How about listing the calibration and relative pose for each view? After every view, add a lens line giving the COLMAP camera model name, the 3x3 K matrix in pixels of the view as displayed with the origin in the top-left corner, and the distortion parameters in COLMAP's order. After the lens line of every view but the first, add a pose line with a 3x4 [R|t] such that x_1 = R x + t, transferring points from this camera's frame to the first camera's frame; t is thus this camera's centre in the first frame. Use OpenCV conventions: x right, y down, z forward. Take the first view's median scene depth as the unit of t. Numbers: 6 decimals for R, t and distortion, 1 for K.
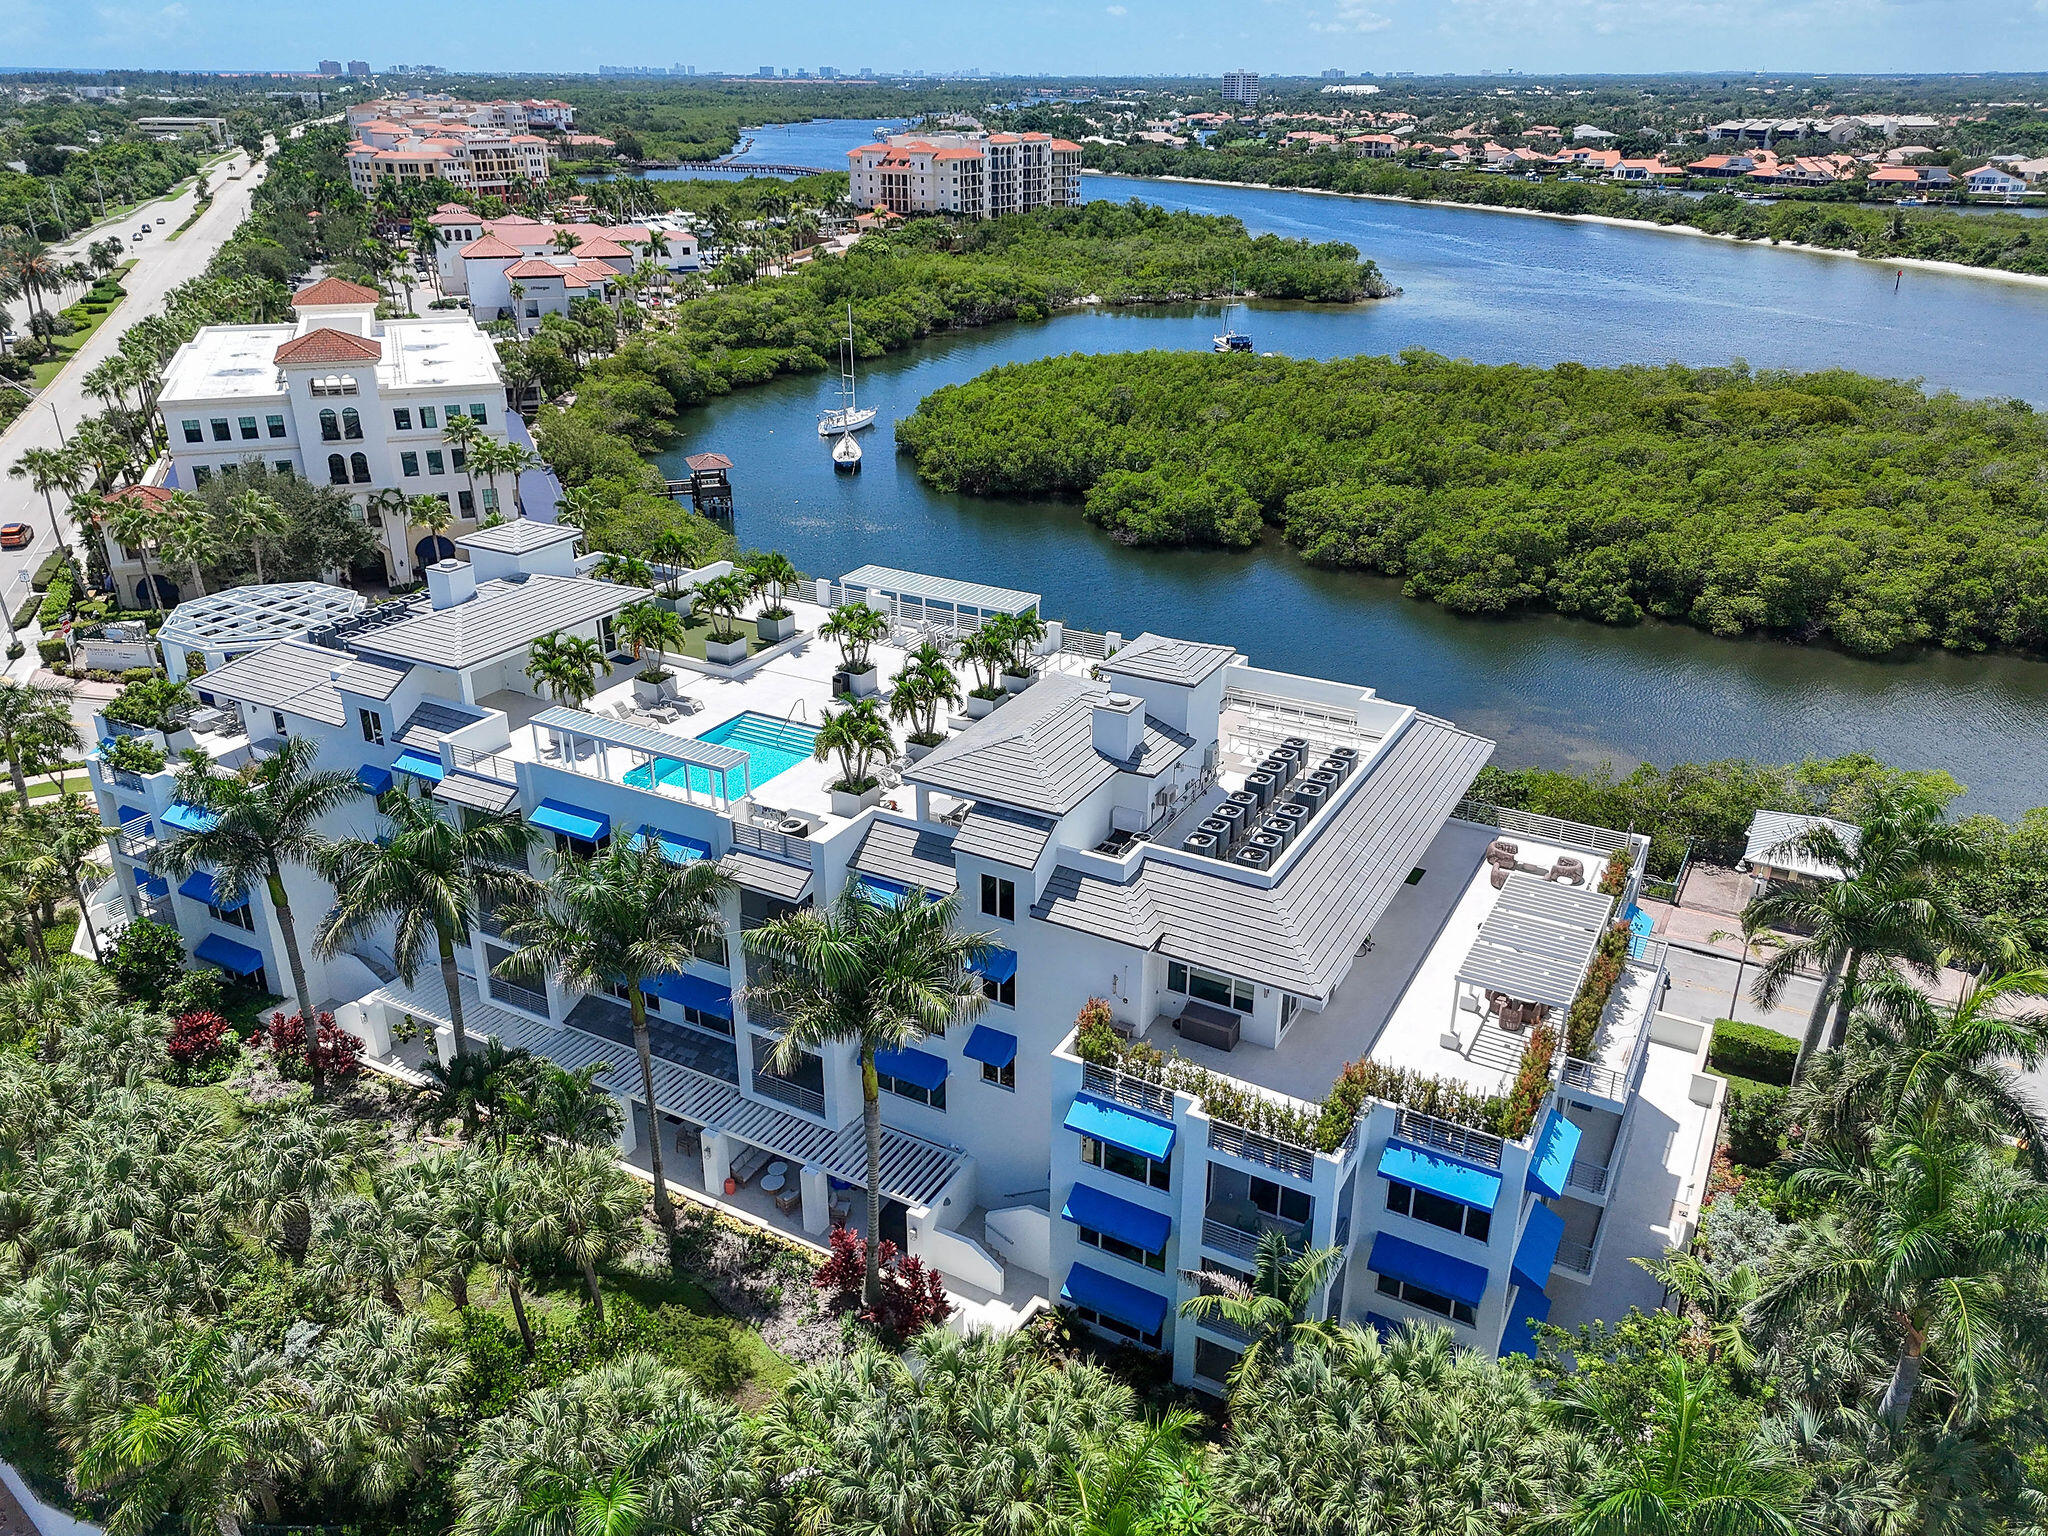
lens RADIAL K [[1507.4, 0, 1024.0], [0, 1507.4, 768.0], [0, 0, 1]] dist [0.061819, -0.045215]
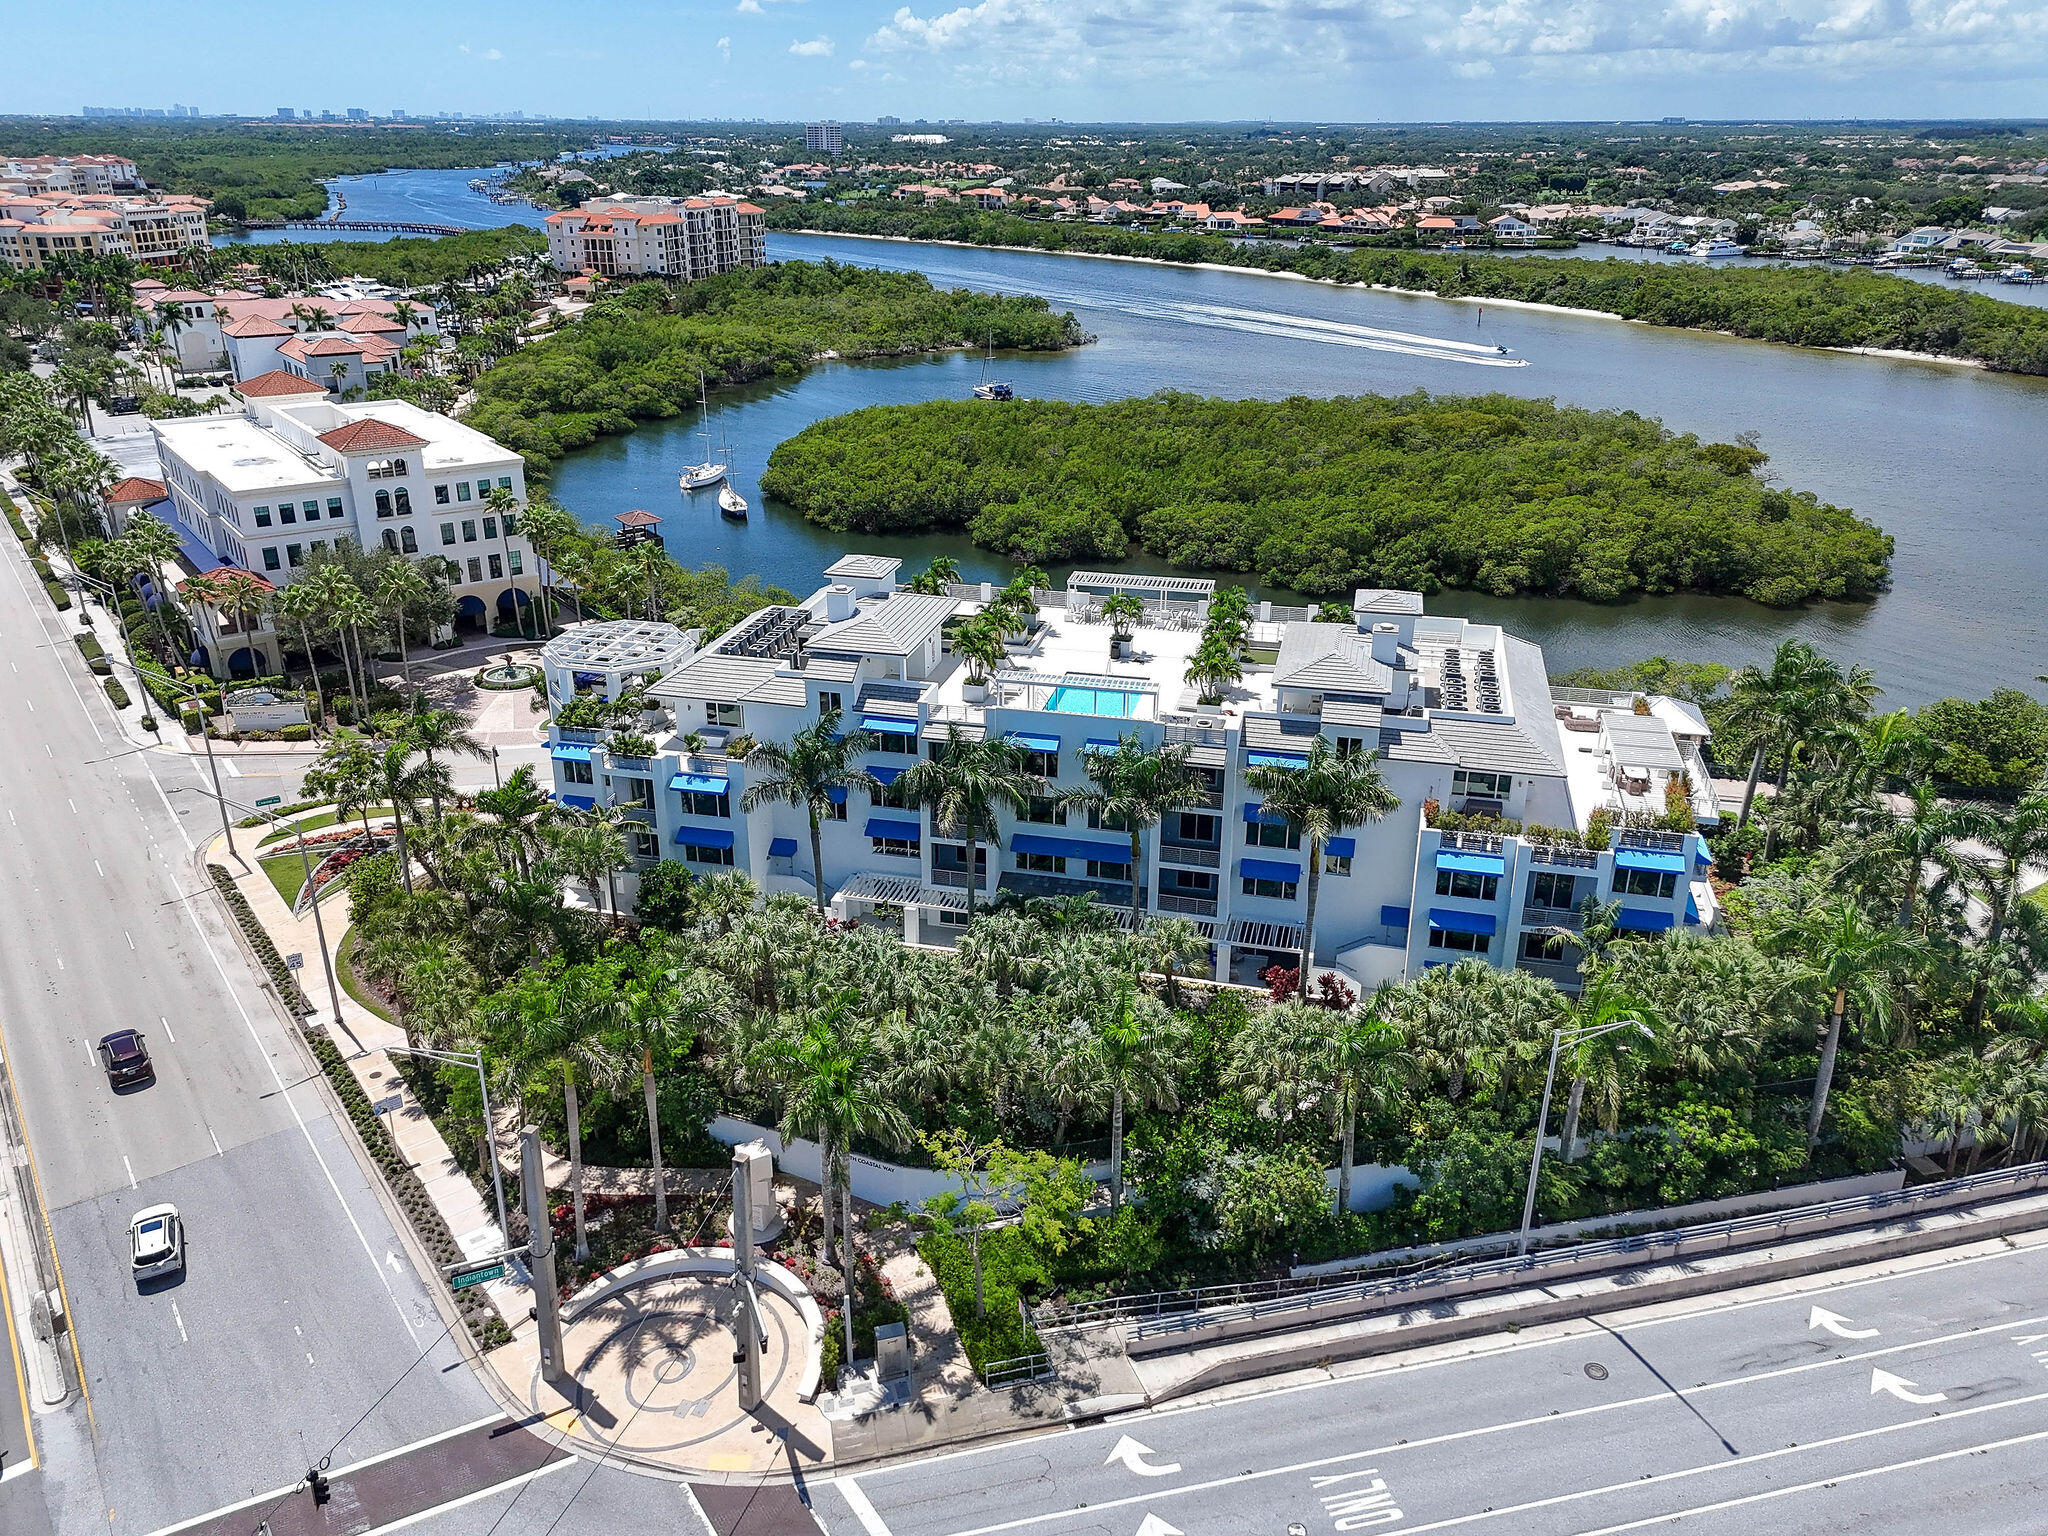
lens RADIAL K [[1525.9, 0, 1022.1], [0, 1525.9, 743.3], [0, 0, 1]] dist [0.082869, -0.082342]
pose [[0.963843, -0.100173, 0.246925, -0.106206], [0.110454, 0.993484, -0.028106, 0.011967], [-0.242500, 0.054364, 0.968627, -0.072070]]
